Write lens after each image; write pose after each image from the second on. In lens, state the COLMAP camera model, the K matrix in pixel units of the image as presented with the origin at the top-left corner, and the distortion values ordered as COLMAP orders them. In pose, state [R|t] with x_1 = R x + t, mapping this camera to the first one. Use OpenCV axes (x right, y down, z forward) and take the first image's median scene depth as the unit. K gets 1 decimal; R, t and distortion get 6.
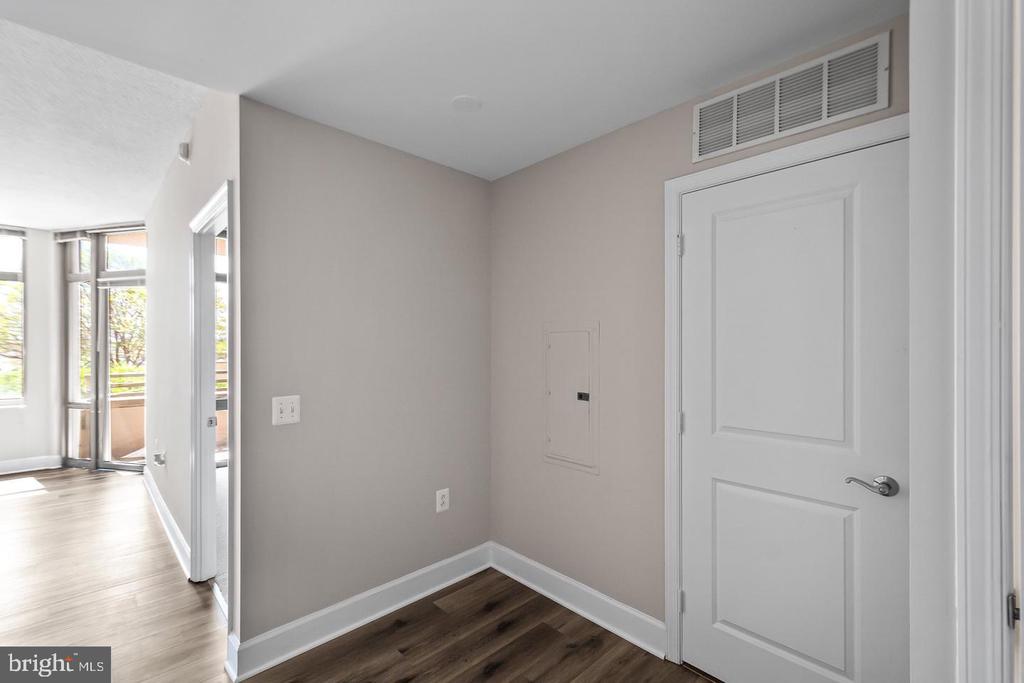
lens RADIAL K [[449.4, 0, 530.1], [0, 449.4, 345.1], [0, 0, 1]] dist [0.006678, -0.001319]
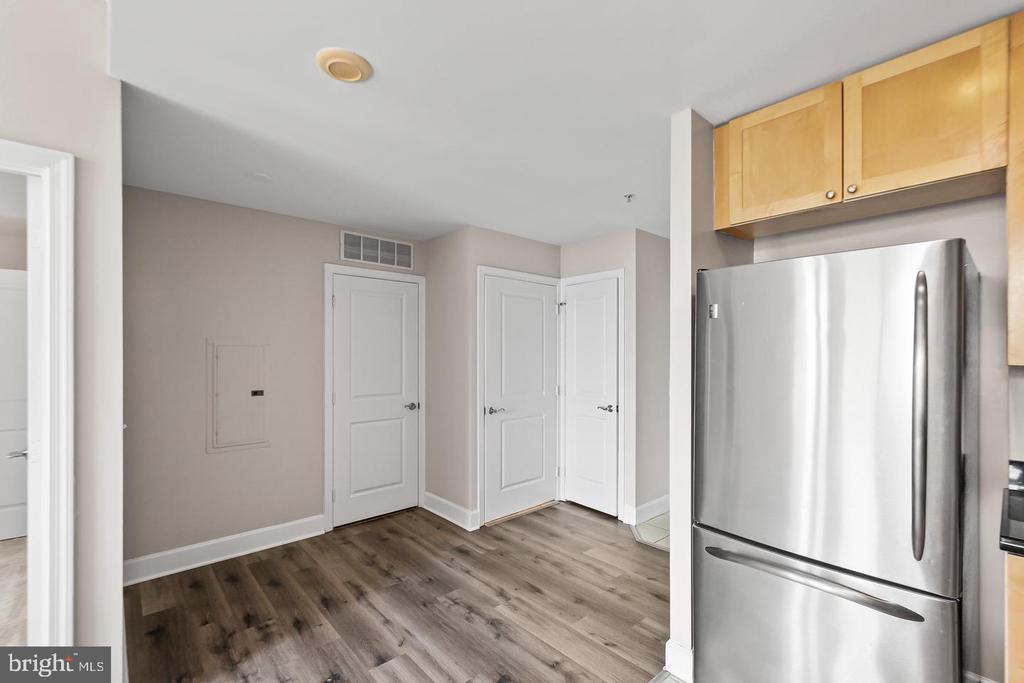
lens RADIAL K [[449.4, 0, 529.0], [0, 449.4, 354.5], [0, 0, 1]] dist [0.006678, -0.001319]
pose [[0.031246, -0.000640, 0.999512, -1.548257], [0.002693, 0.999996, 0.000556, -0.003740], [-0.999508, 0.002674, 0.031248, 0.153179]]
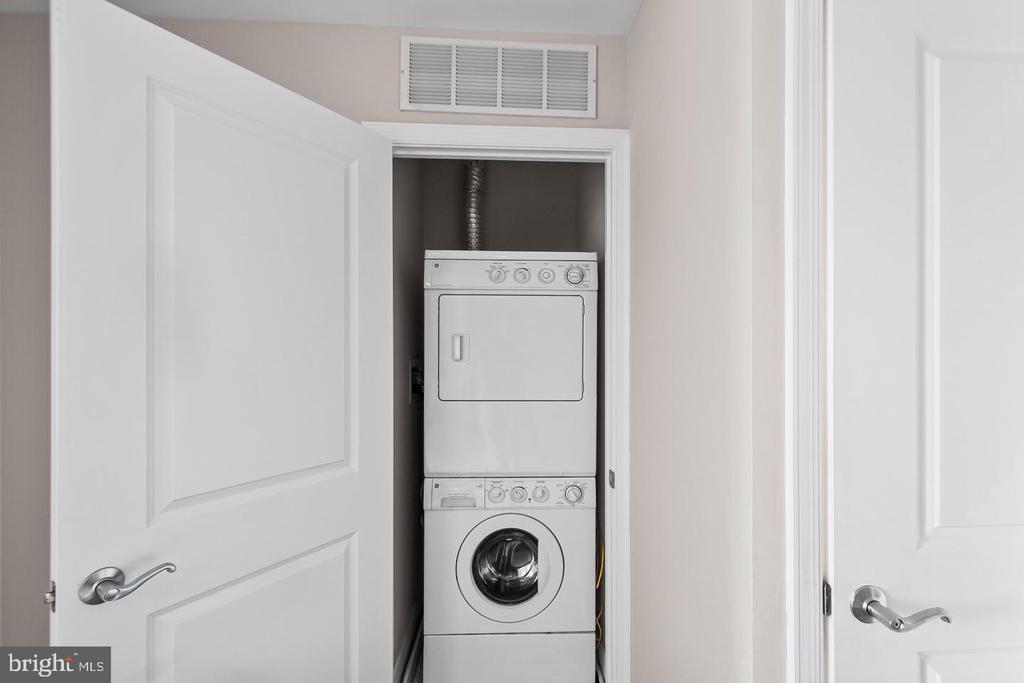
lens RADIAL K [[449.4, 0, 518.2], [0, 449.4, 339.9], [0, 0, 1]] dist [0.006678, -0.001319]
pose [[0.659238, 0.003697, 0.751925, -0.089902], [0.002415, 0.999972, -0.007034, -0.000443], [-0.751930, 0.006453, 0.659211, 0.347029]]
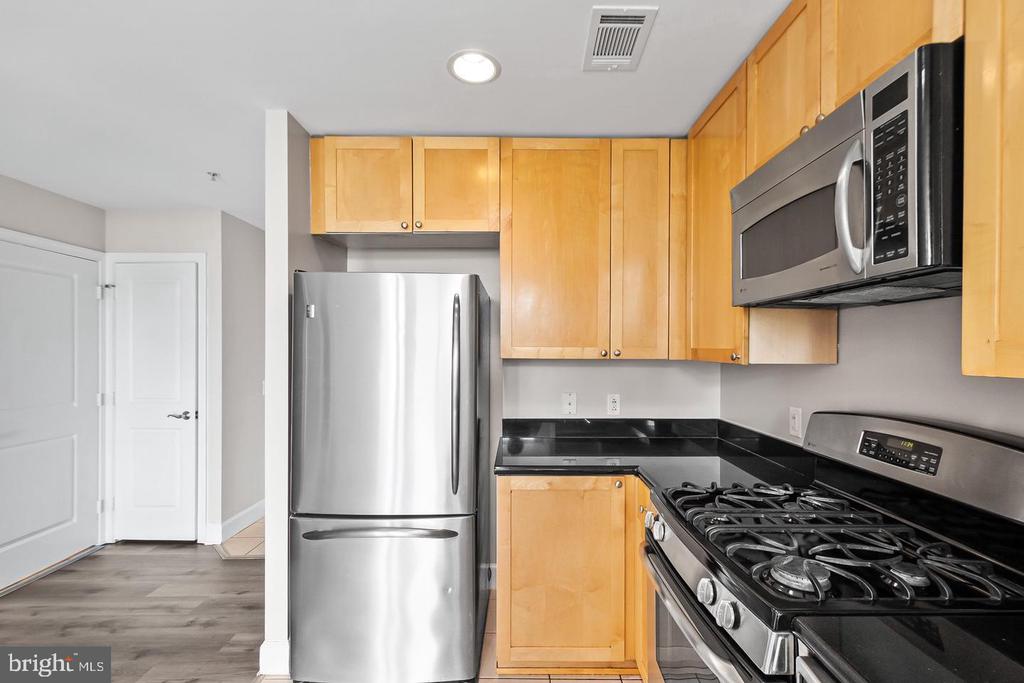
lens RADIAL K [[449.4, 0, 521.3], [0, 449.4, 350.3], [0, 0, 1]] dist [0.006678, -0.001319]
pose [[-0.713400, 0.002223, 0.700754, -1.636701], [0.003945, 0.999992, 0.000844, -0.004164], [-0.700746, 0.003366, -0.713403, 0.184127]]
